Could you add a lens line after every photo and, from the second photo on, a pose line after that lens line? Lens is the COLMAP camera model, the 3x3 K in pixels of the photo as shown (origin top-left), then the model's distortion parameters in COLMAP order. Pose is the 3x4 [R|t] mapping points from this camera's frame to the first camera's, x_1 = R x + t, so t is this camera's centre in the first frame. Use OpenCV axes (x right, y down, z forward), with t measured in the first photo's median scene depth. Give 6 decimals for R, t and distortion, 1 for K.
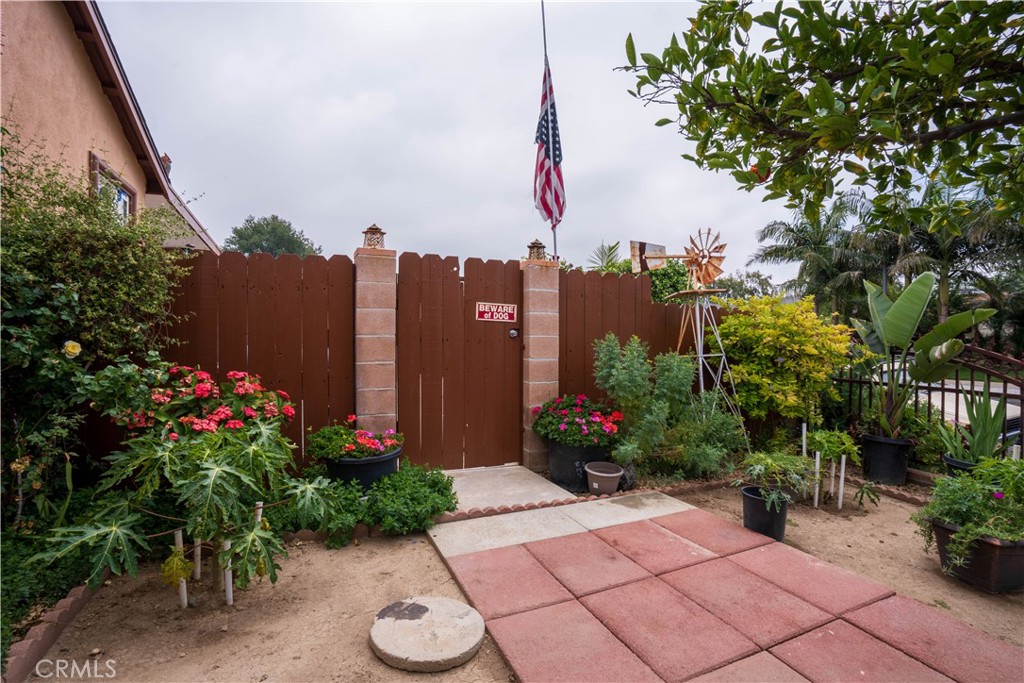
lens RADIAL K [[472.4, 0, 511.5], [0, 472.4, 337.1], [0, 0, 1]] dist [-0.002072, -0.000002]
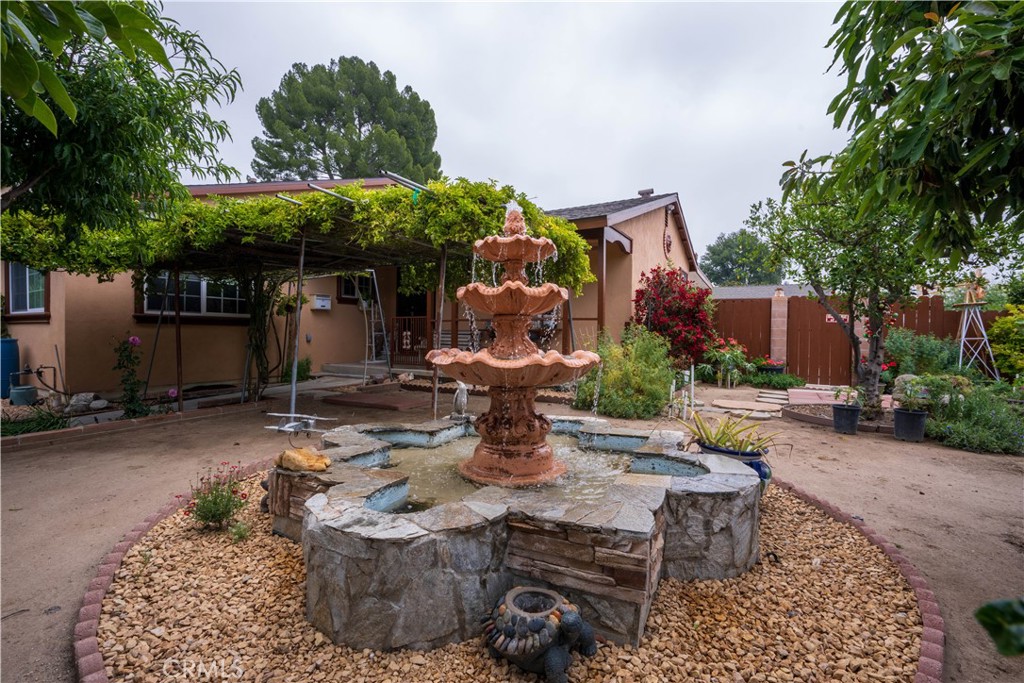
lens RADIAL K [[472.4, 0, 514.2], [0, 472.4, 339.4], [0, 0, 1]] dist [-0.002072, -0.000002]
pose [[0.611638, 0.013322, -0.791026, 1.013103], [-0.016589, 0.999854, 0.004012, 0.081913], [0.790964, 0.010668, 0.611770, -2.024102]]
